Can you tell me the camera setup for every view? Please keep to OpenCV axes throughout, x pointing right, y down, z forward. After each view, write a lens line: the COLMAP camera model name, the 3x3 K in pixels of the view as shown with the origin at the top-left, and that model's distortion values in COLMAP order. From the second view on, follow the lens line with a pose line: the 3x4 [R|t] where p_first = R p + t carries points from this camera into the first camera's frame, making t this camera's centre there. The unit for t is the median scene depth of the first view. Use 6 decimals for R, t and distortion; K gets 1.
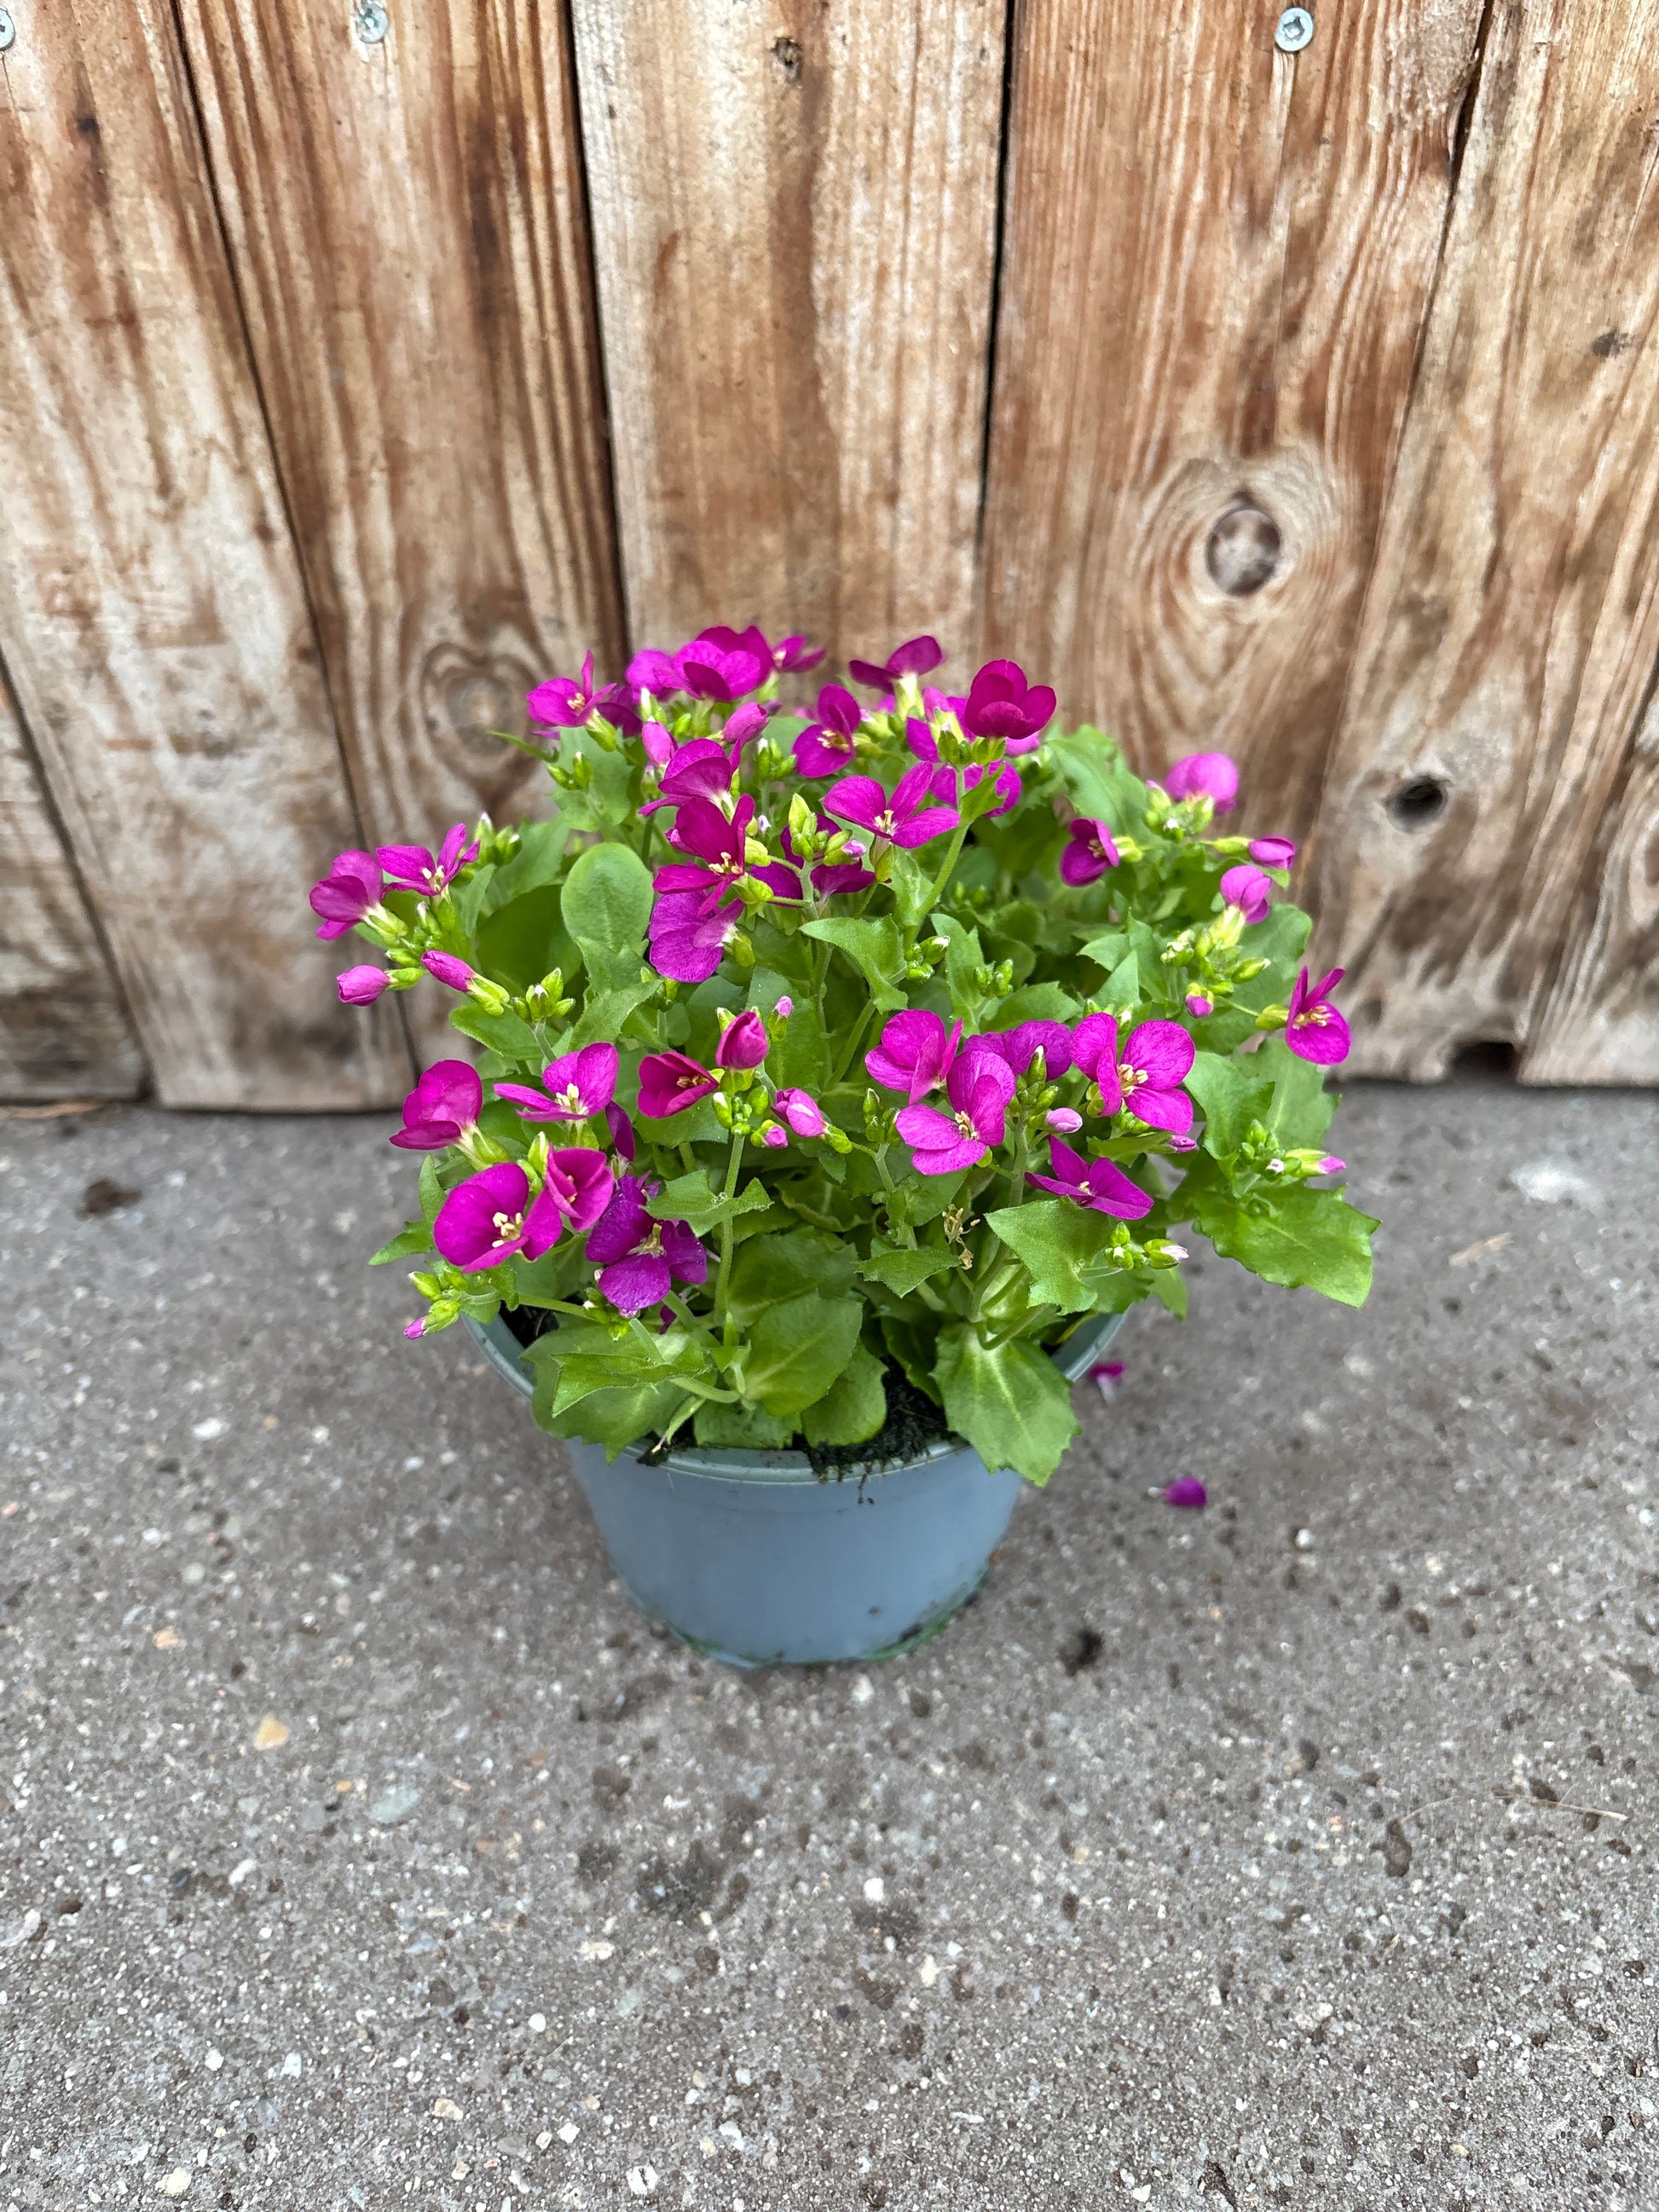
lens RADIAL K [[1738.2, 0, 828.3], [0, 1738.2, 1113.1], [0, 0, 1]] dist [-0.009097, 0.005830]
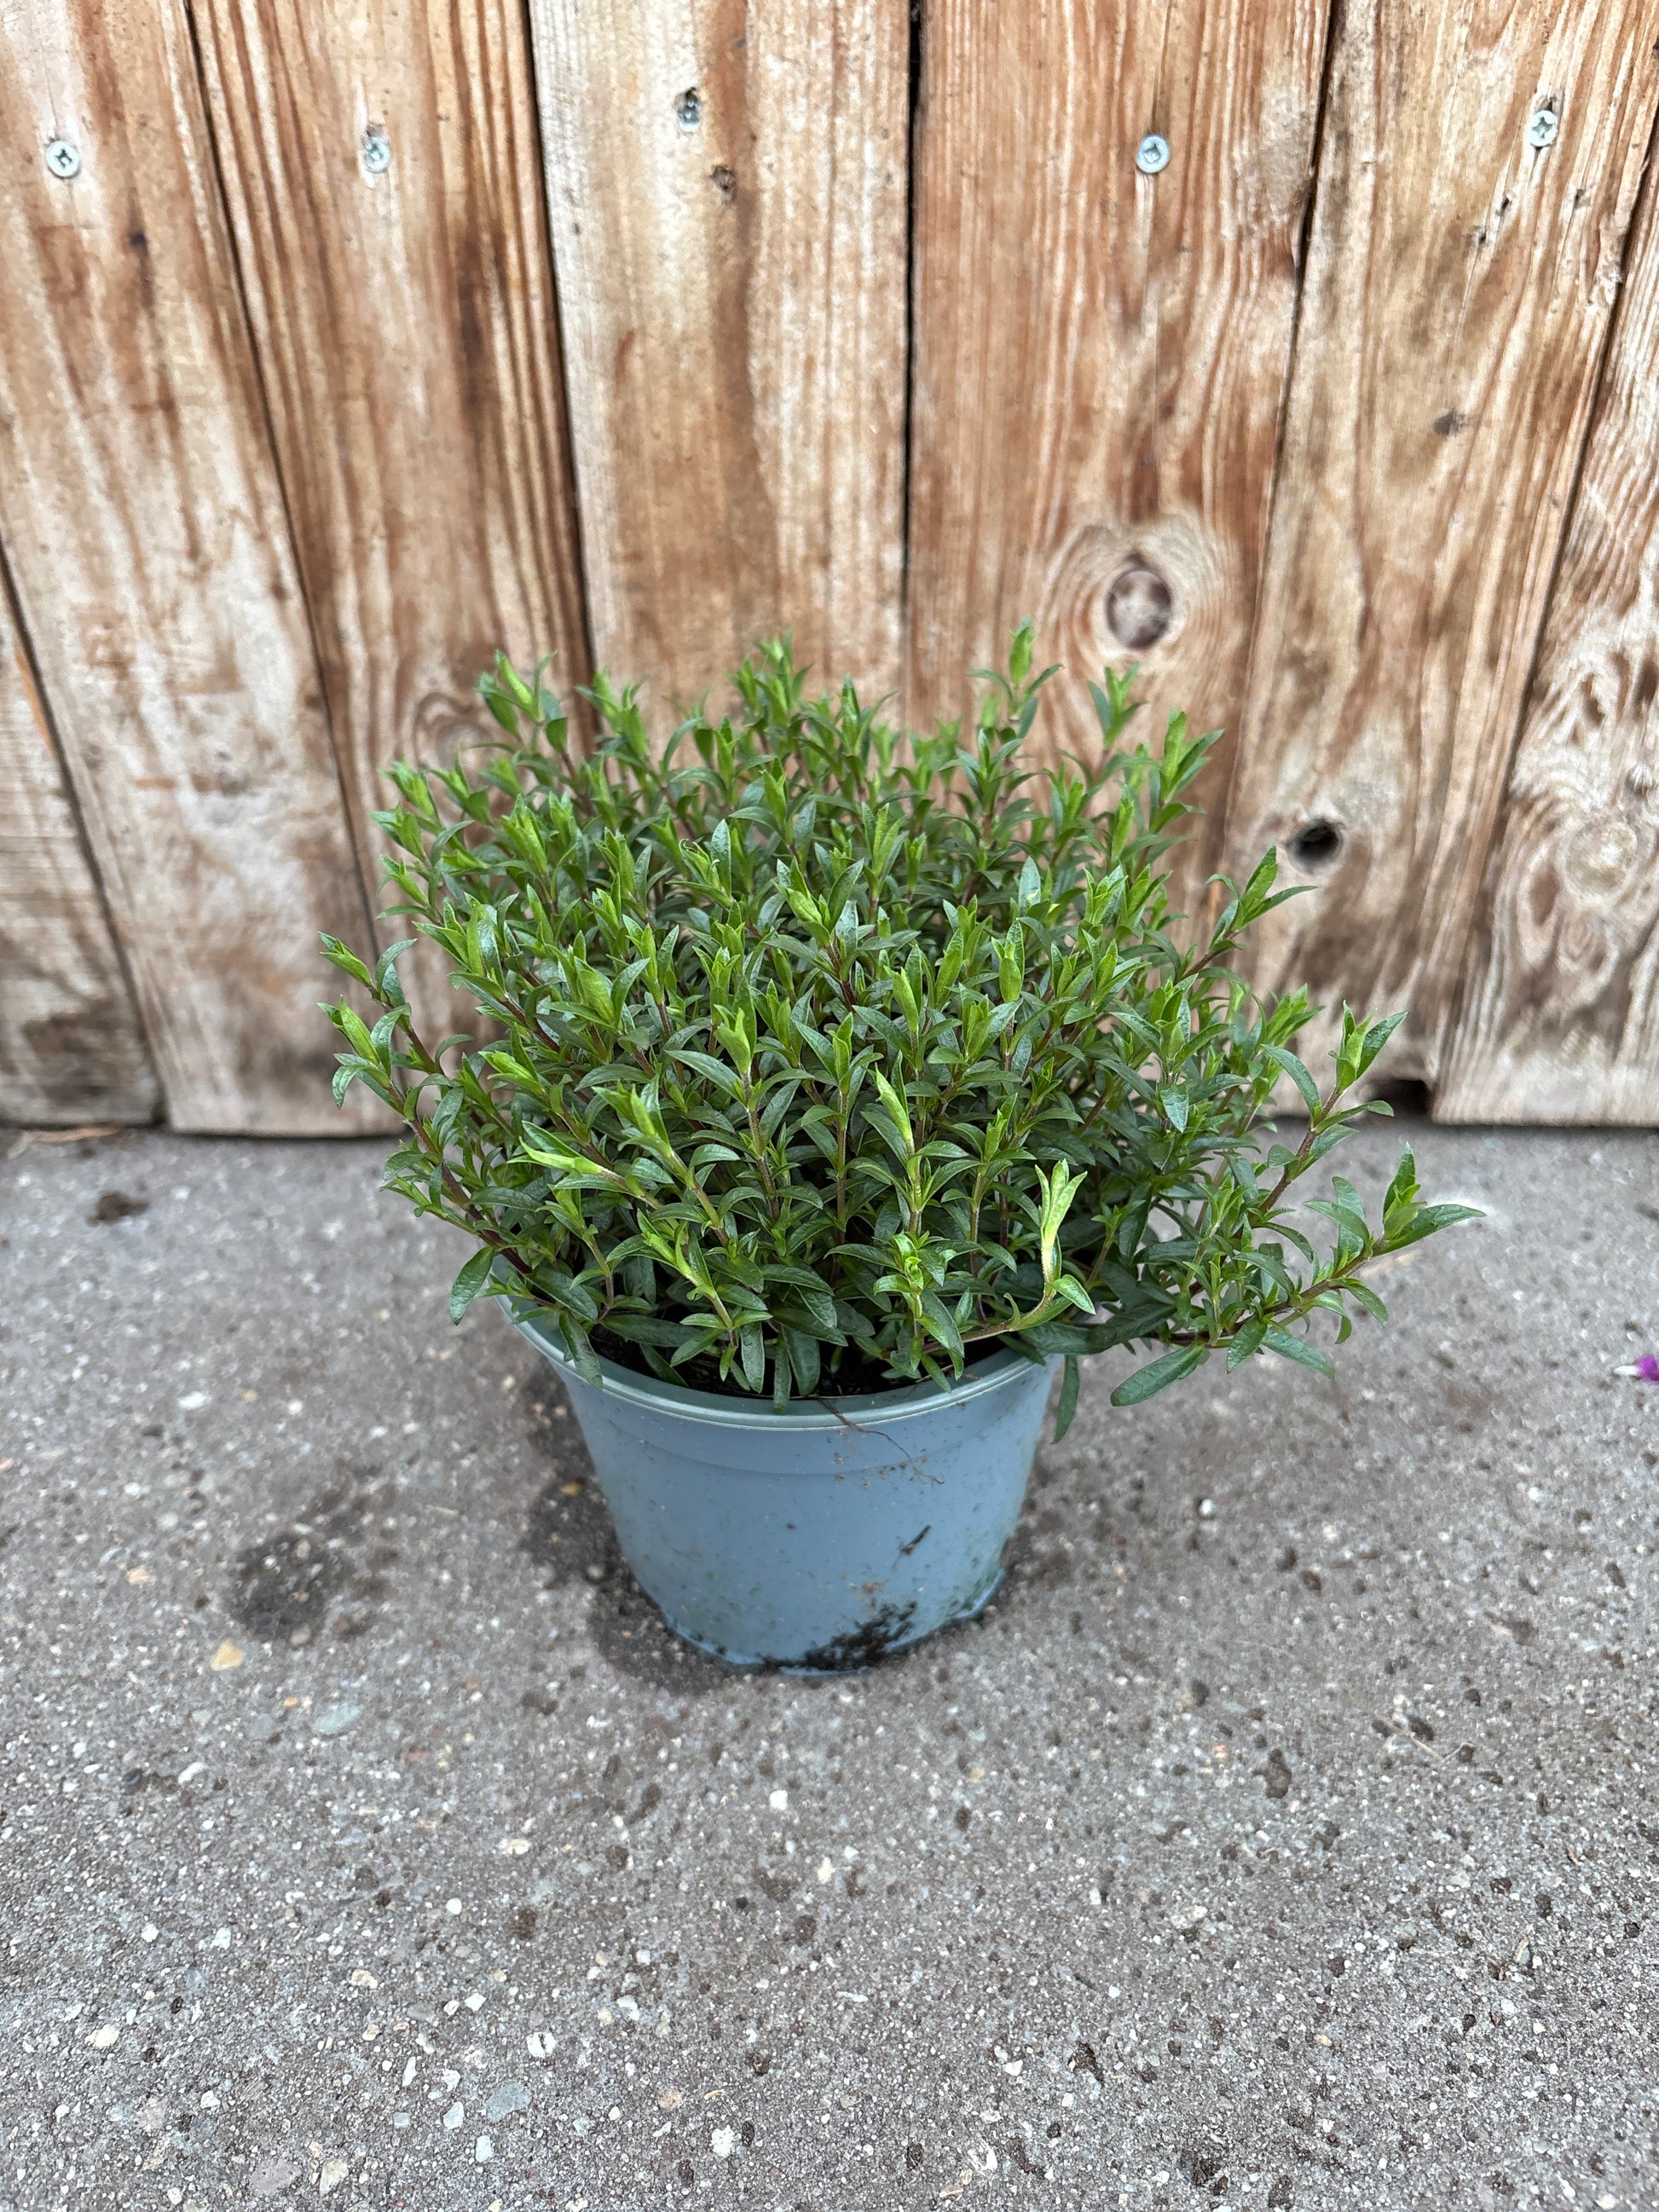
lens RADIAL K [[1739.9, 0, 824.2], [0, 1739.9, 1108.2], [0, 0, 1]] dist [-0.044675, 0.081825]
pose [[0.999518, 0.008629, -0.029812, 0.077674], [-0.011996, 0.993331, -0.114674, 0.140959], [0.028624, 0.114977, 0.992956, -0.092151]]
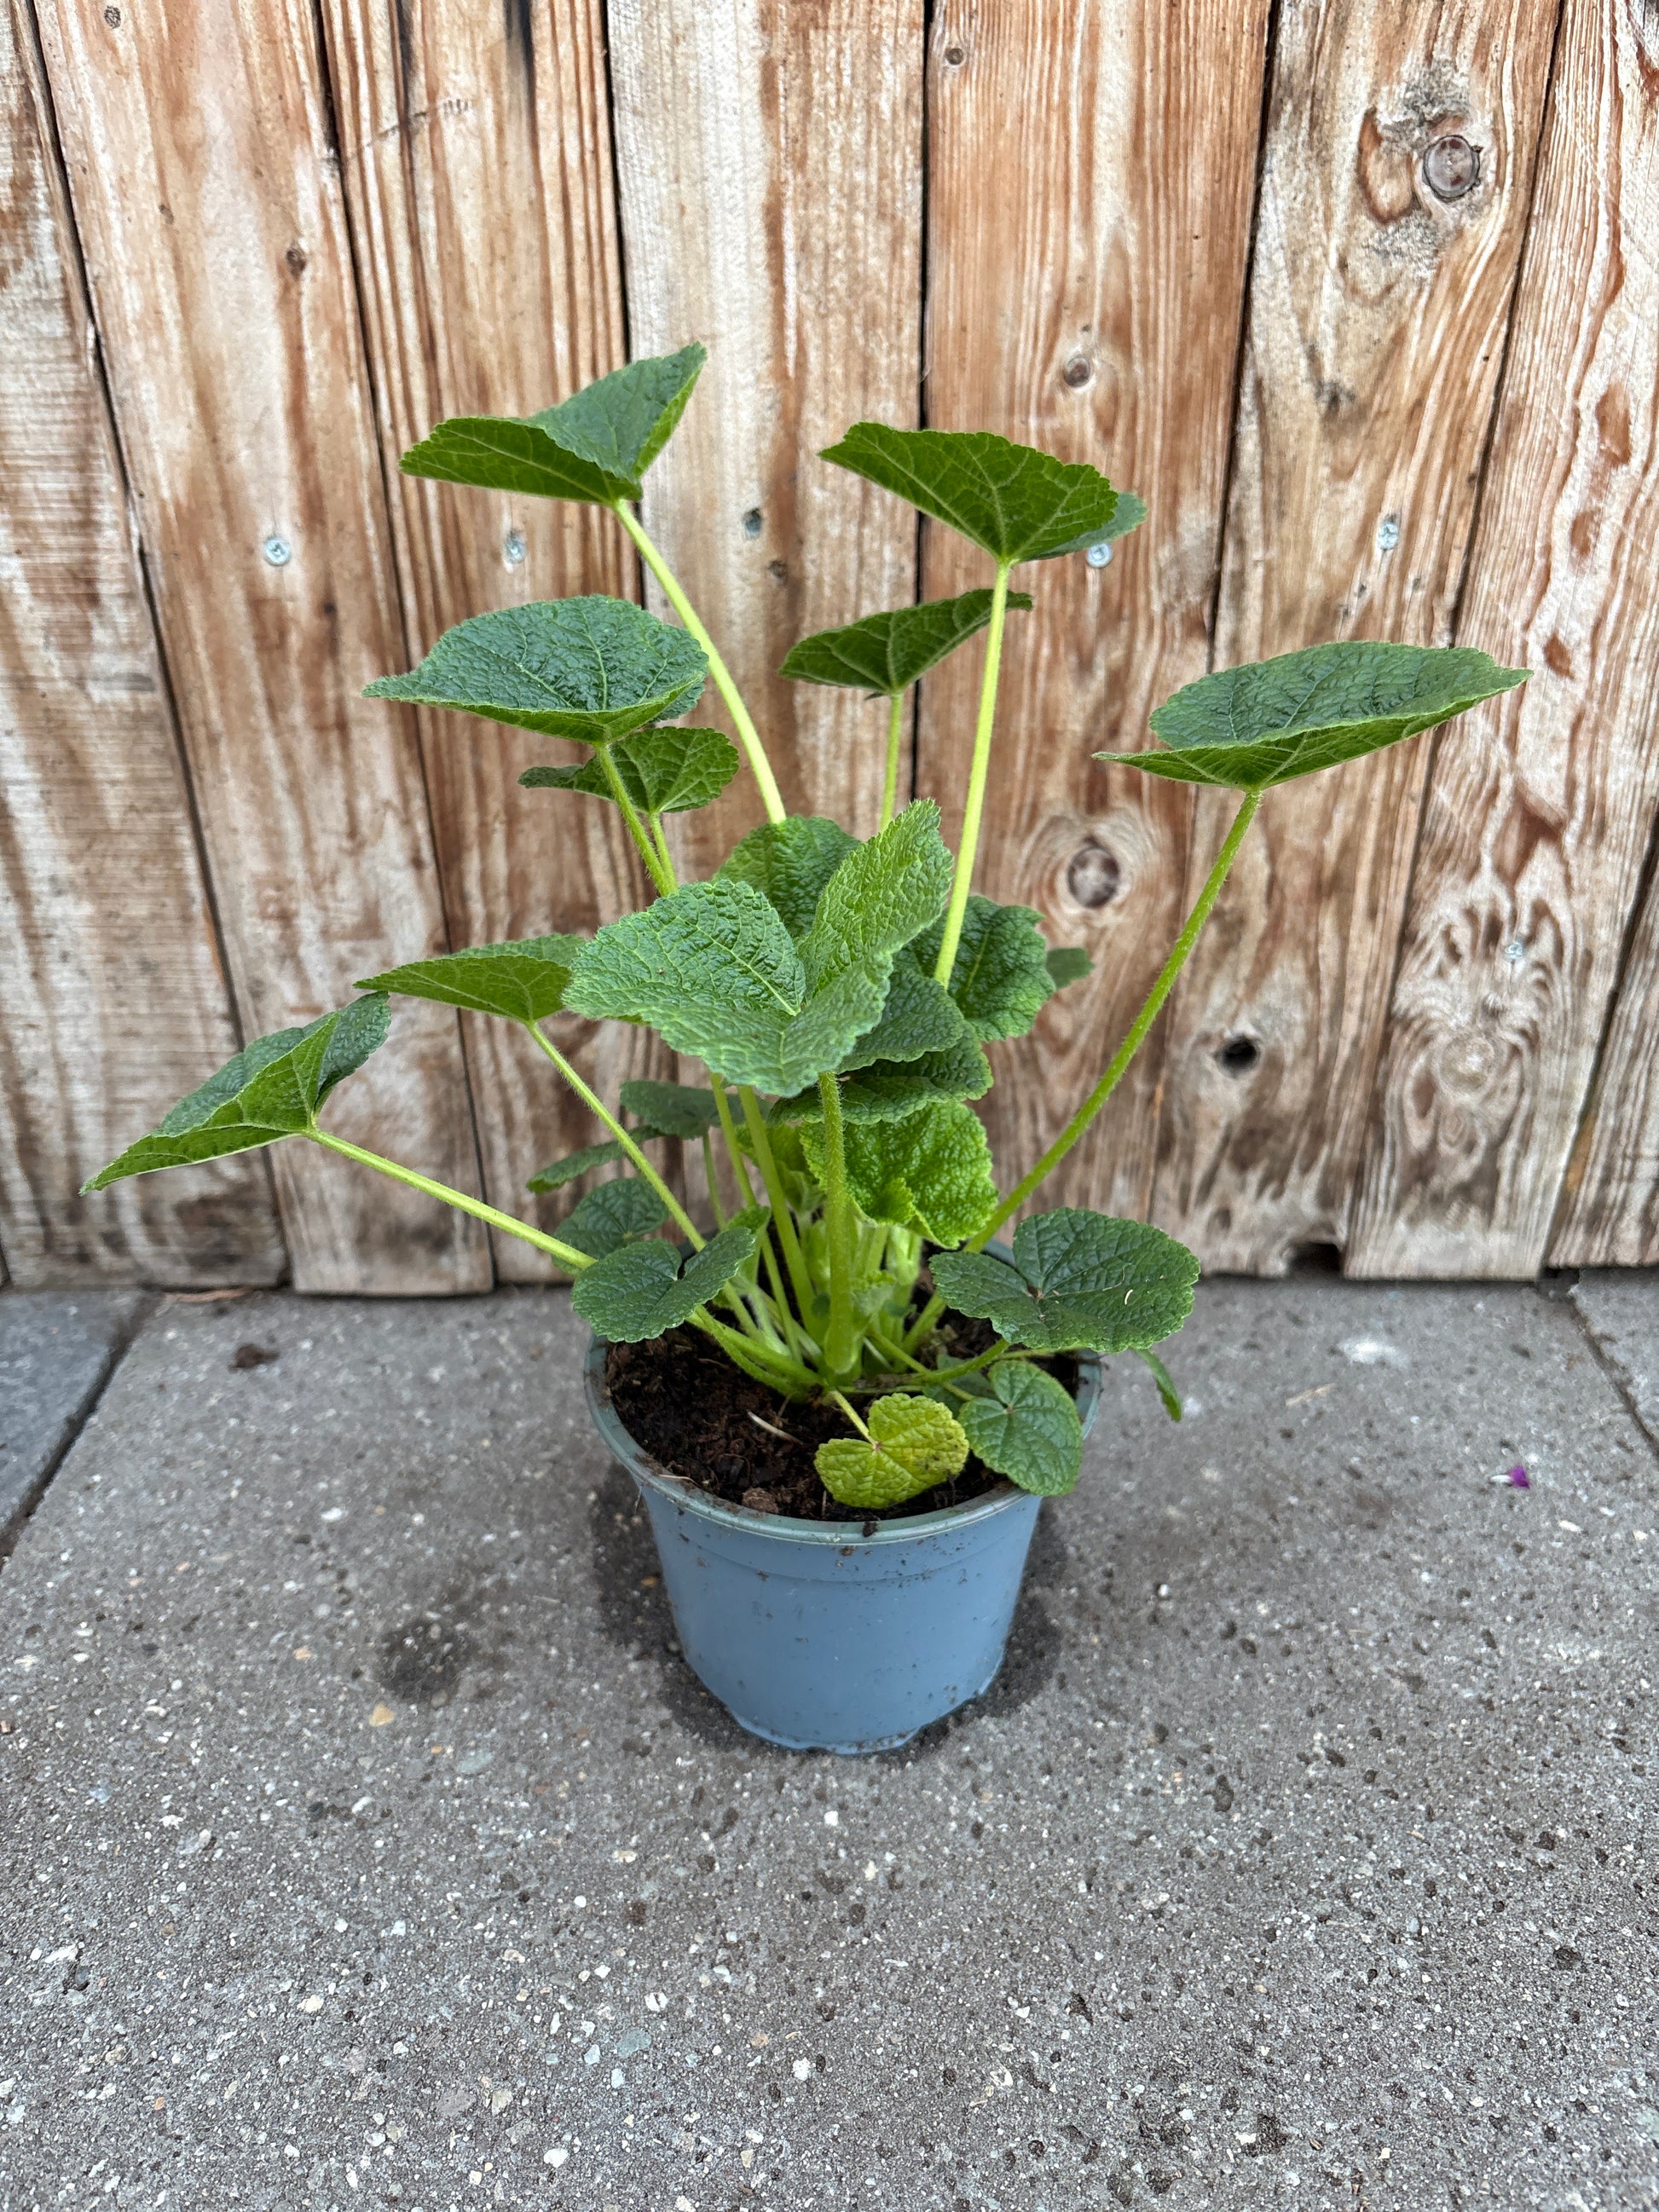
lens RADIAL K [[1735.3, 0, 823.7], [0, 1735.3, 1108.2], [0, 0, 1]] dist [-0.038780, 0.081741]
pose [[0.999963, 0.001807, -0.008376, 0.028965], [-0.003498, 0.978433, -0.206536, 0.176218], [0.007822, 0.206558, 0.978403, -0.398717]]
